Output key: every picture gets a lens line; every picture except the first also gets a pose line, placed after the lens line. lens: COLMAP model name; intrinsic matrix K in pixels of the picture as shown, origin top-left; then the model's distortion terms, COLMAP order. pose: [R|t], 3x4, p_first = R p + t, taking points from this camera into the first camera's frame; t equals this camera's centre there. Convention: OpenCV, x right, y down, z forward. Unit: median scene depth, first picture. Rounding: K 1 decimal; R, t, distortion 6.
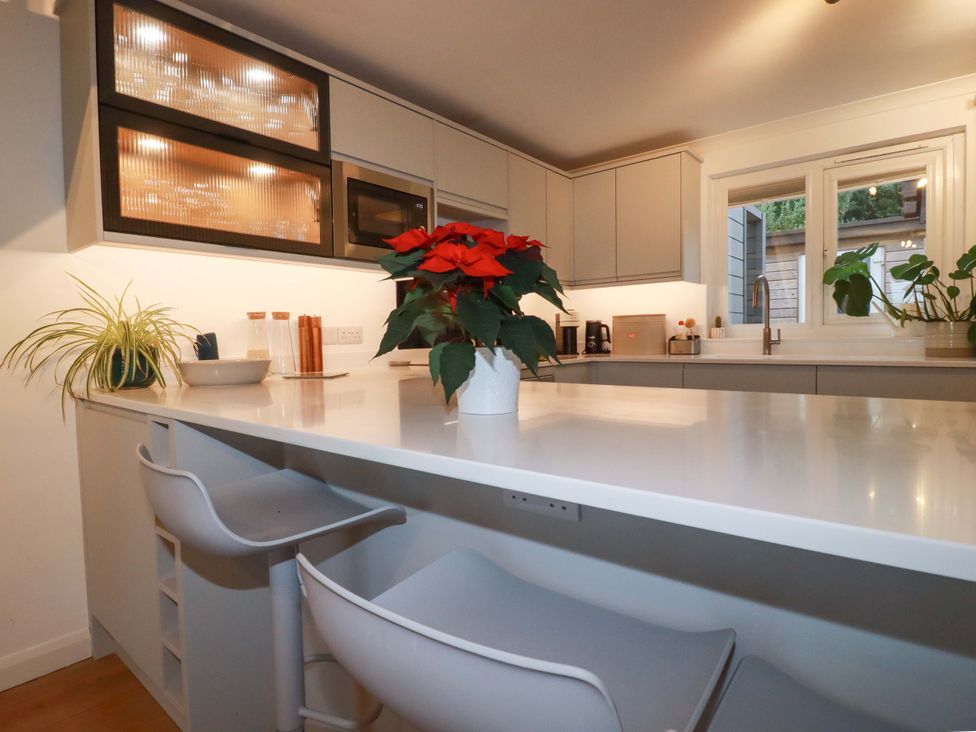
lens RADIAL K [[544.3, 0, 506.7], [0, 544.3, 354.2], [0, 0, 1]] dist [0.001399, -0.014408]
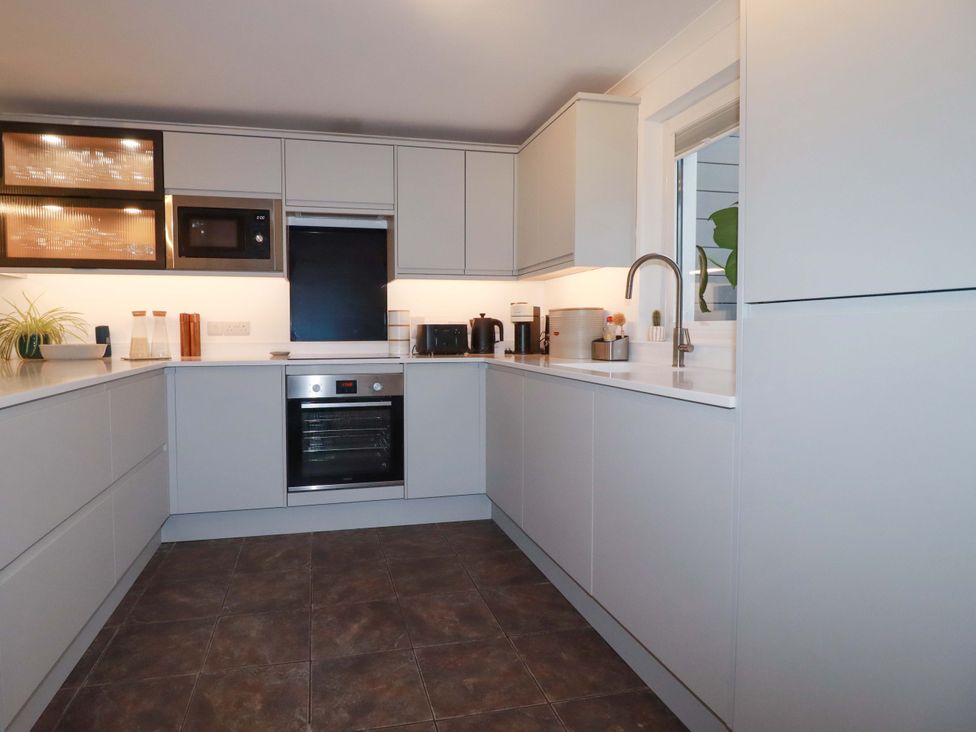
lens RADIAL K [[544.3, 0, 472.0], [0, 544.3, 352.4], [0, 0, 1]] dist [0.001399, -0.014408]
pose [[0.766915, 0.046209, -0.640082, 0.827697], [-0.035684, 0.998932, 0.029361, -0.032111], [0.640755, 0.000324, 0.767745, 0.353227]]
